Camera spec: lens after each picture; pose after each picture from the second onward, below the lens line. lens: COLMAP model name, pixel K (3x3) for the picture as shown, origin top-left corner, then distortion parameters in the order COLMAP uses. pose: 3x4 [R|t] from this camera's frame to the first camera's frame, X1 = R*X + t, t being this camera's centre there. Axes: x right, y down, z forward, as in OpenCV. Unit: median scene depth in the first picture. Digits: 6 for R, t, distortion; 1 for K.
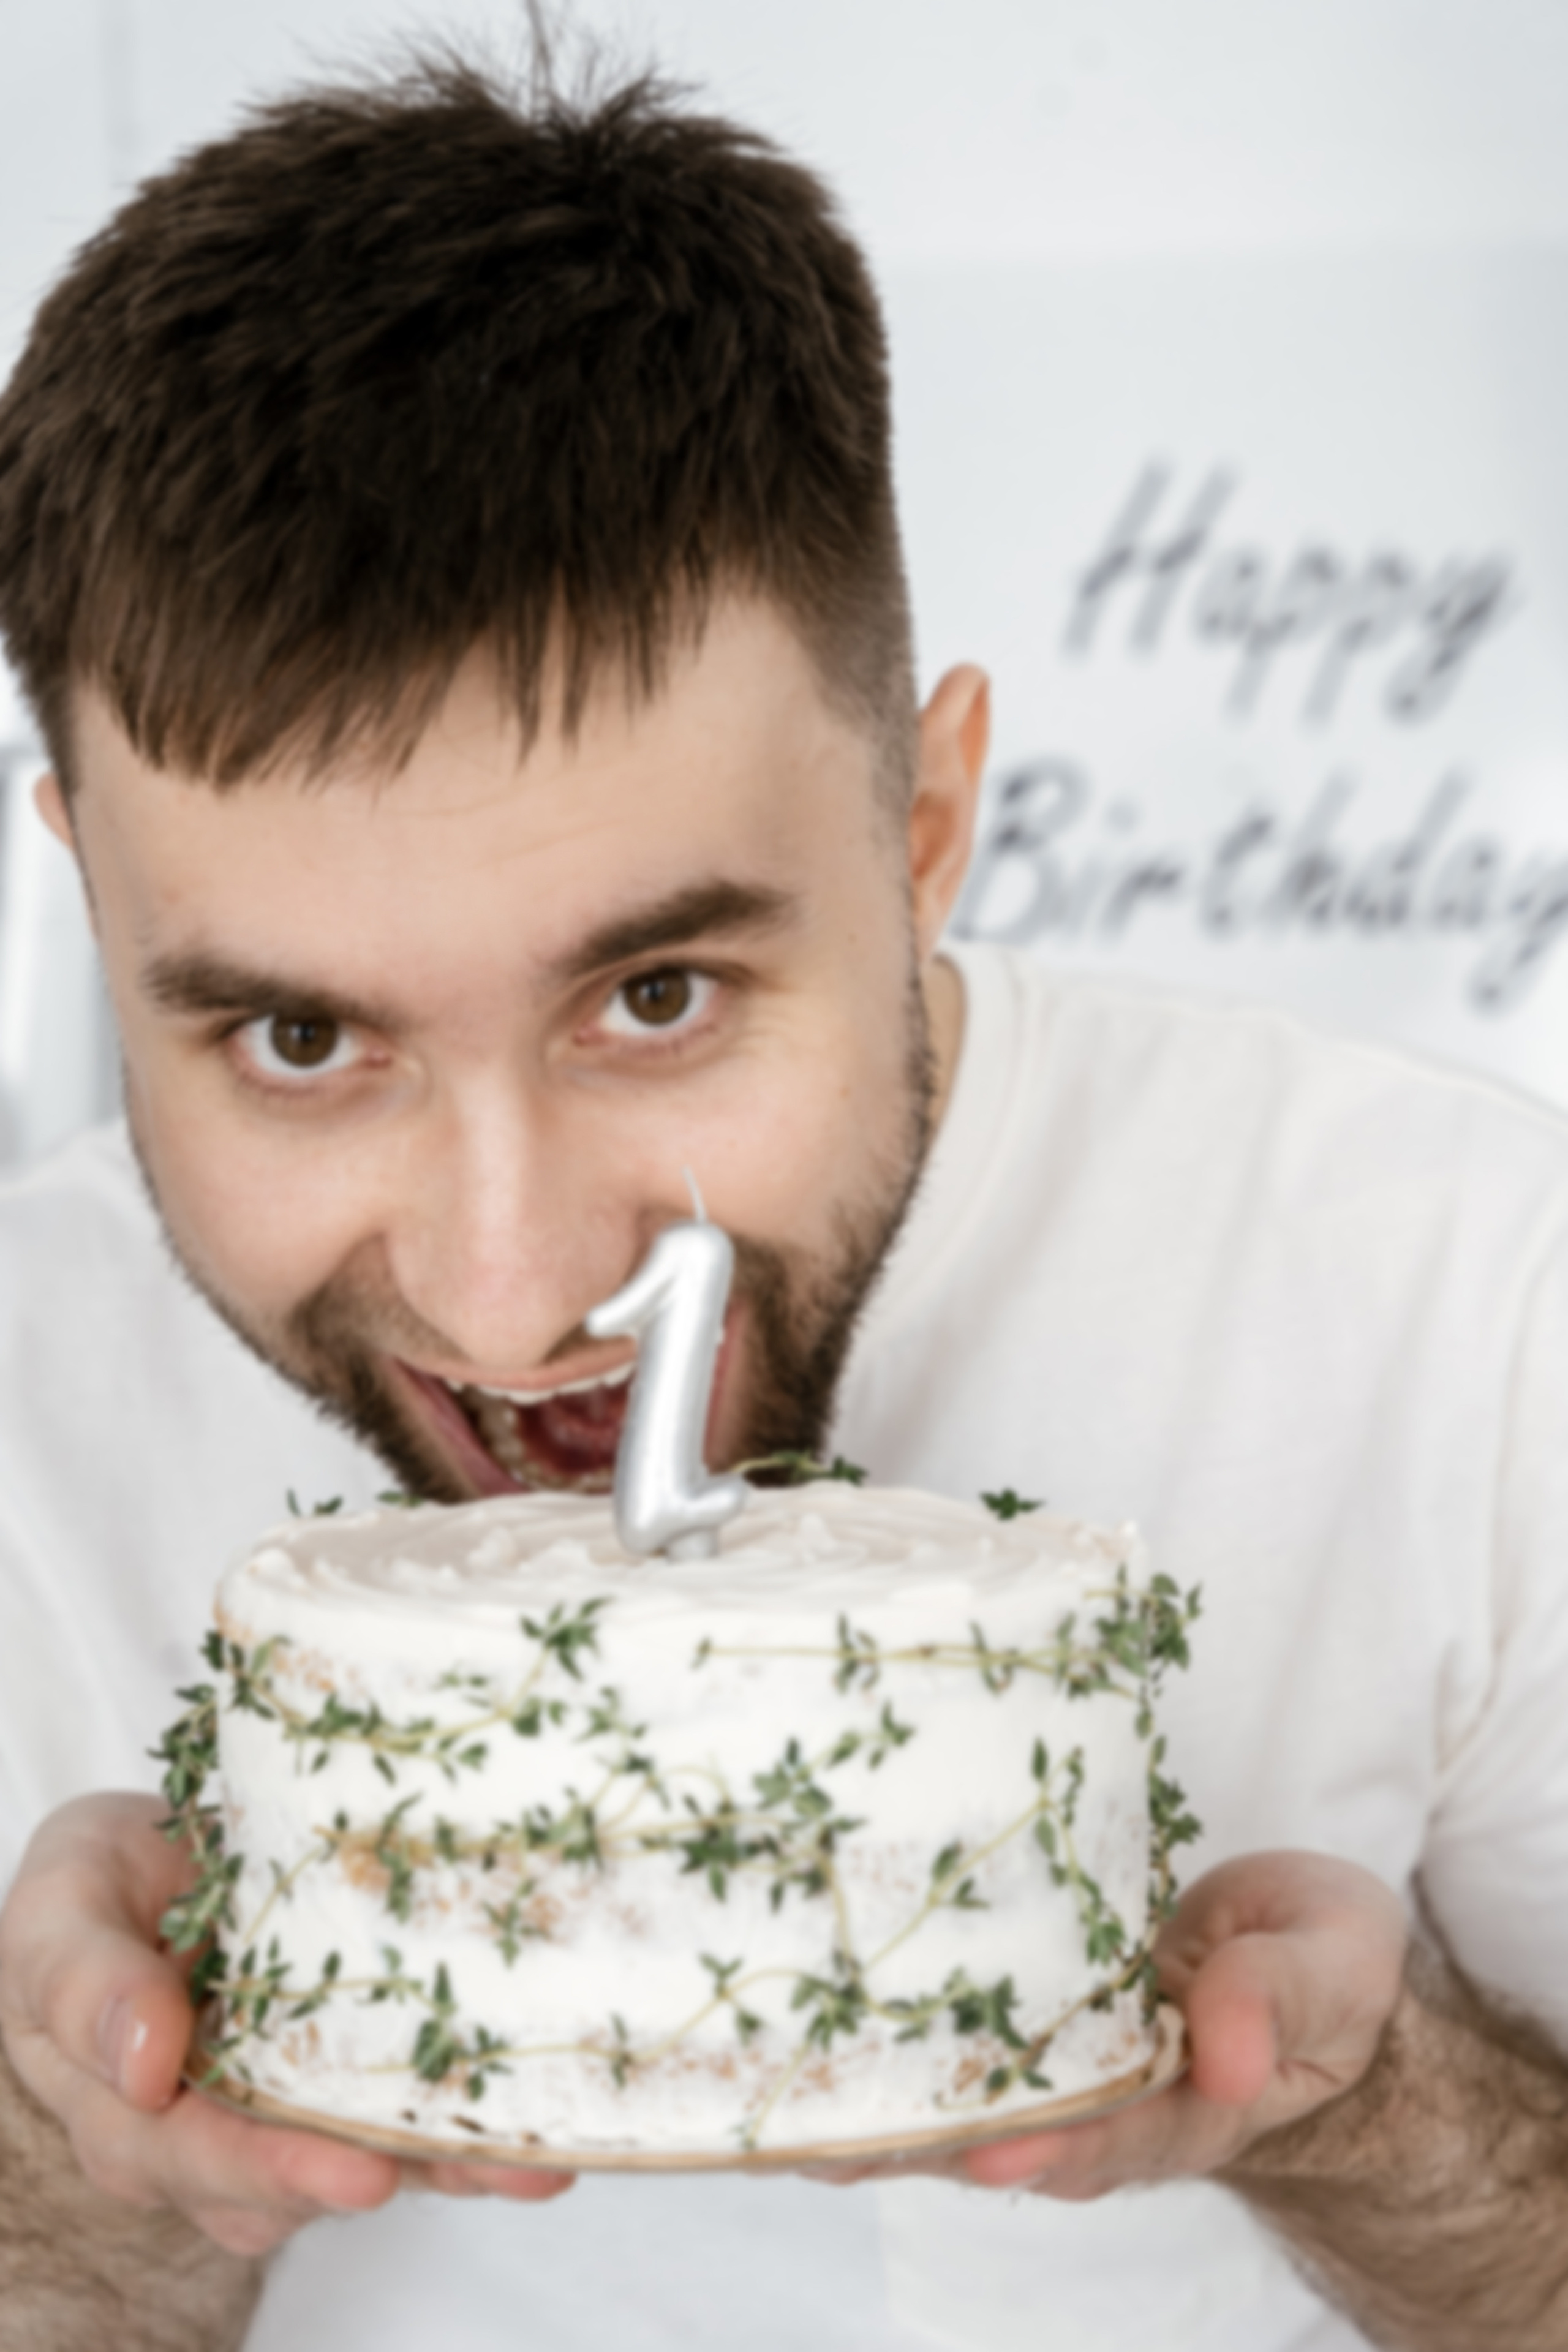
lens RADIAL K [[4475.0, 0, 802.7], [0, 4475.0, 1259.5], [0, 0, 1]] dist [0.188132, 0.000000]
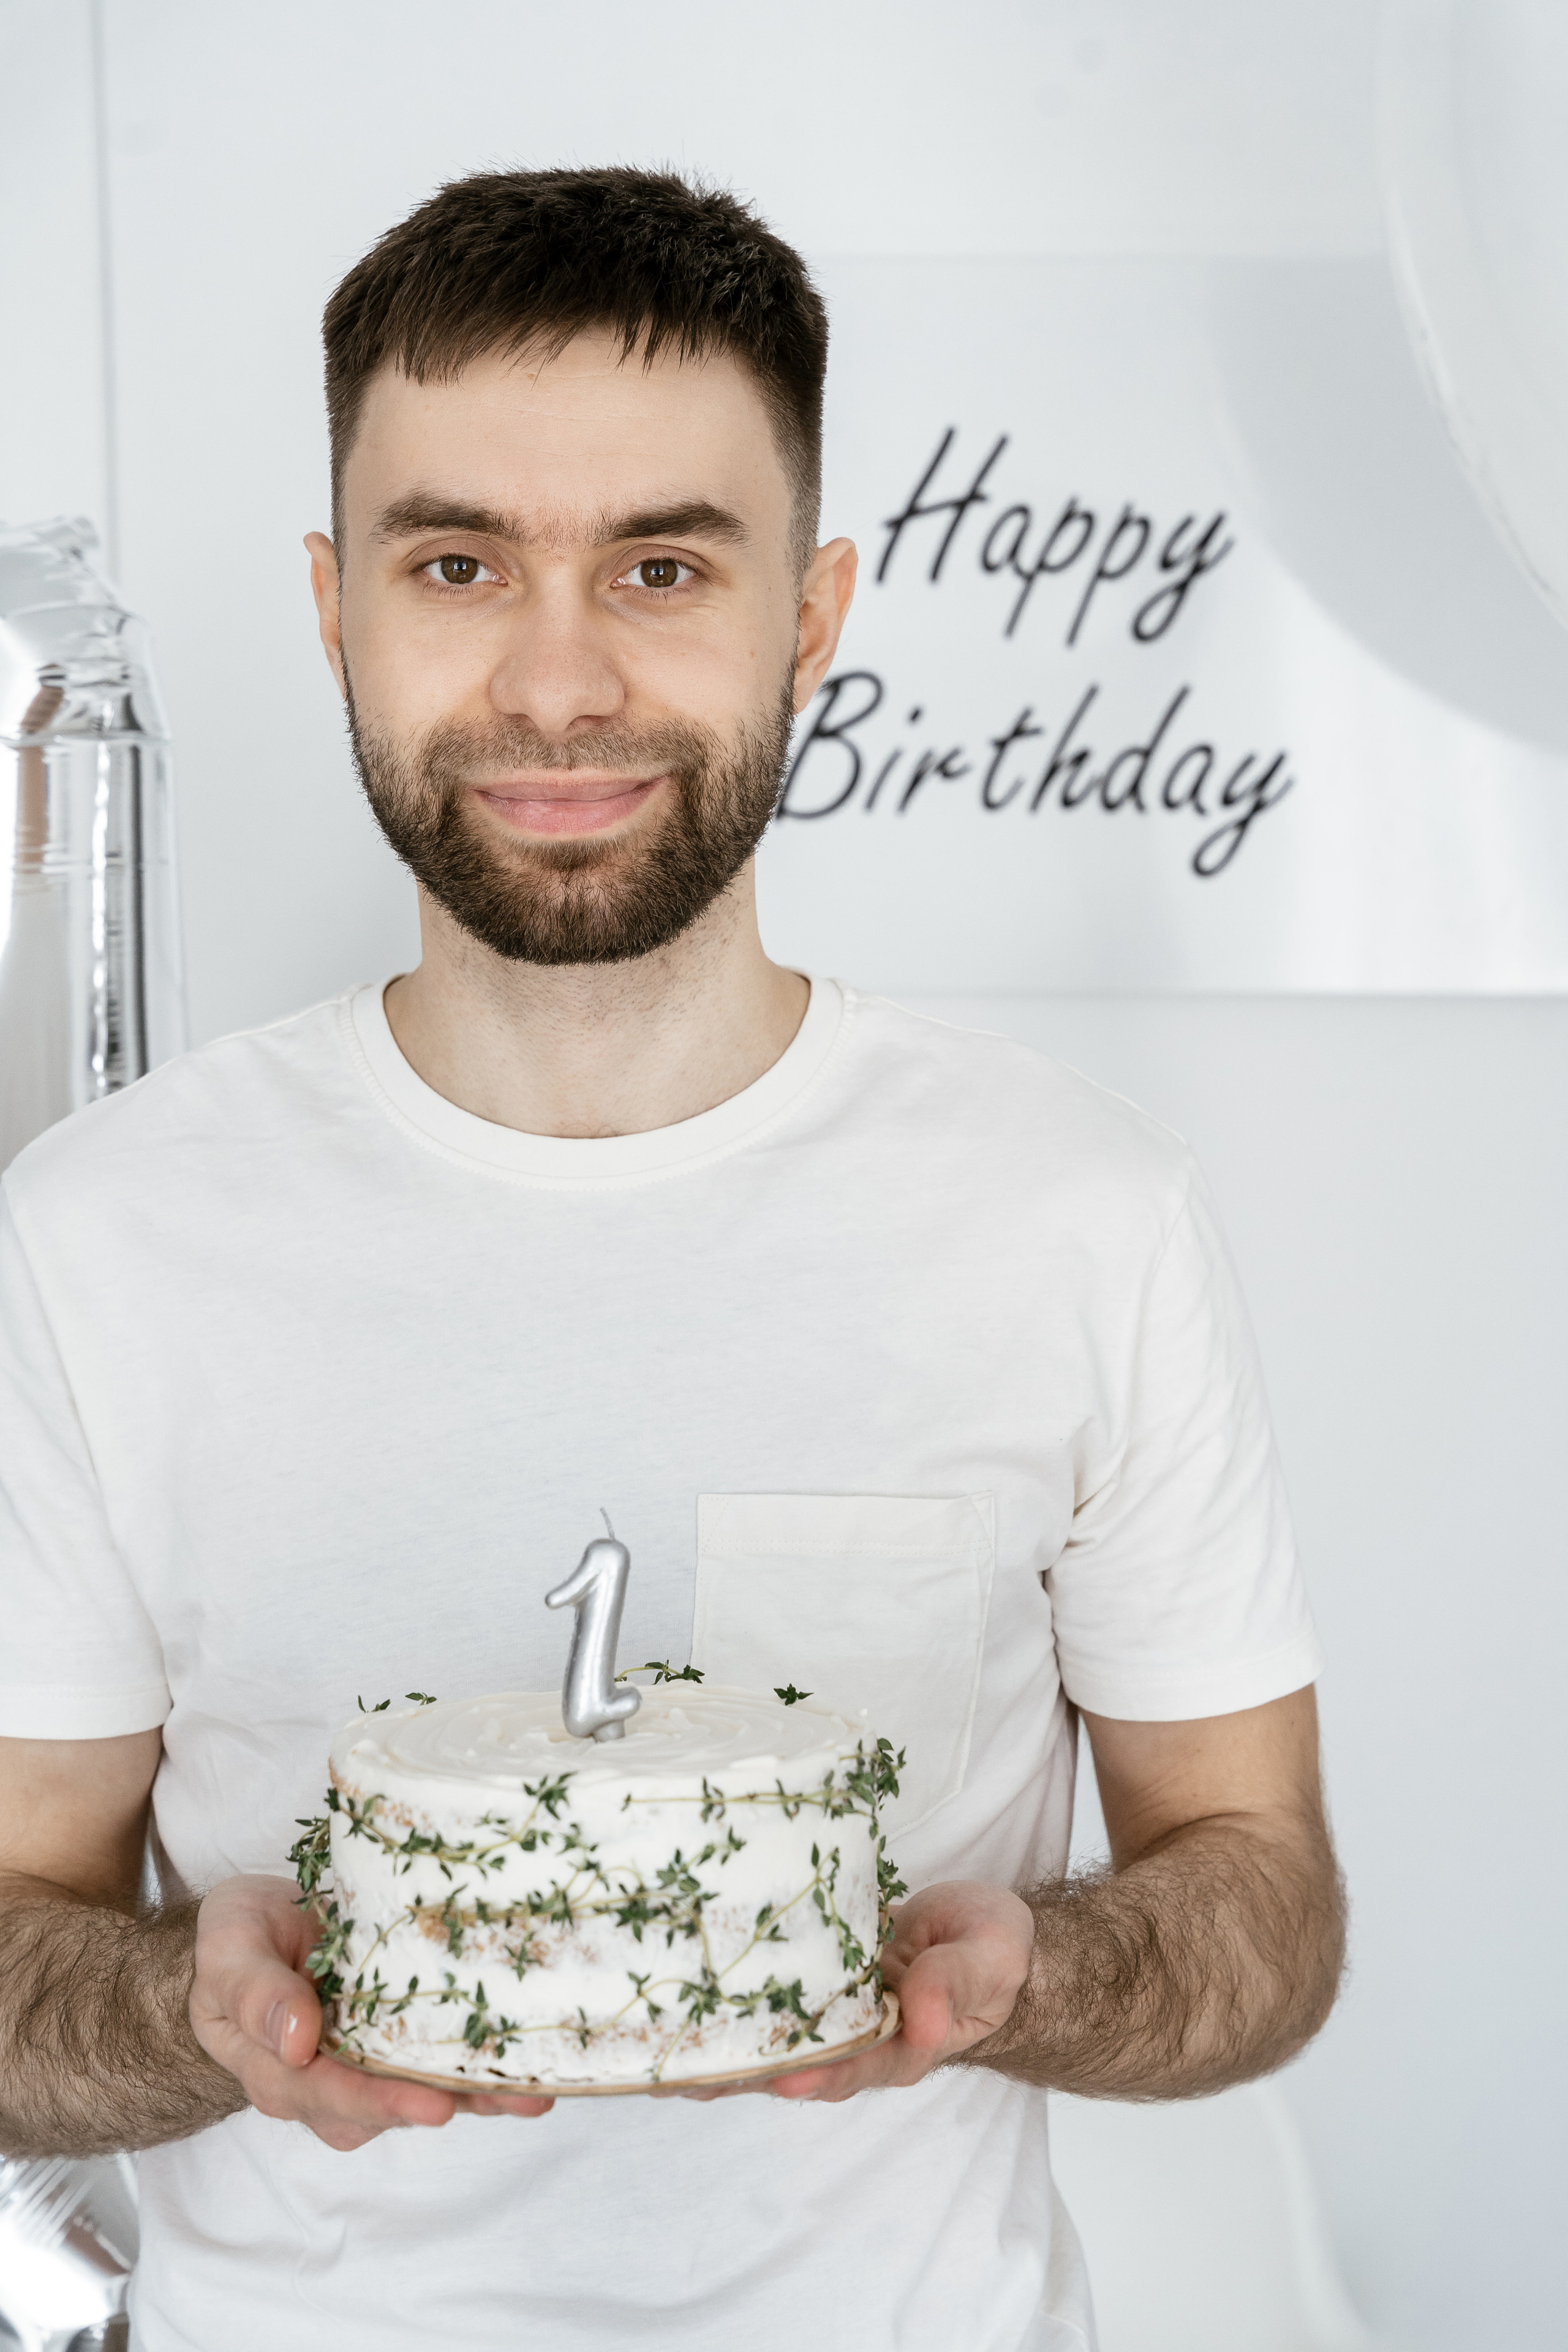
lens RADIAL K [[4475.0, 0, 836.0], [0, 4475.0, 1173.9], [0, 0, 1]] dist [0.188132, 0.000000]
pose [[0.997416, -0.012982, 0.070657, -0.061902], [0.014069, 0.999790, -0.014915, -0.133032], [-0.070449, 0.015870, 0.997389, -0.785867]]
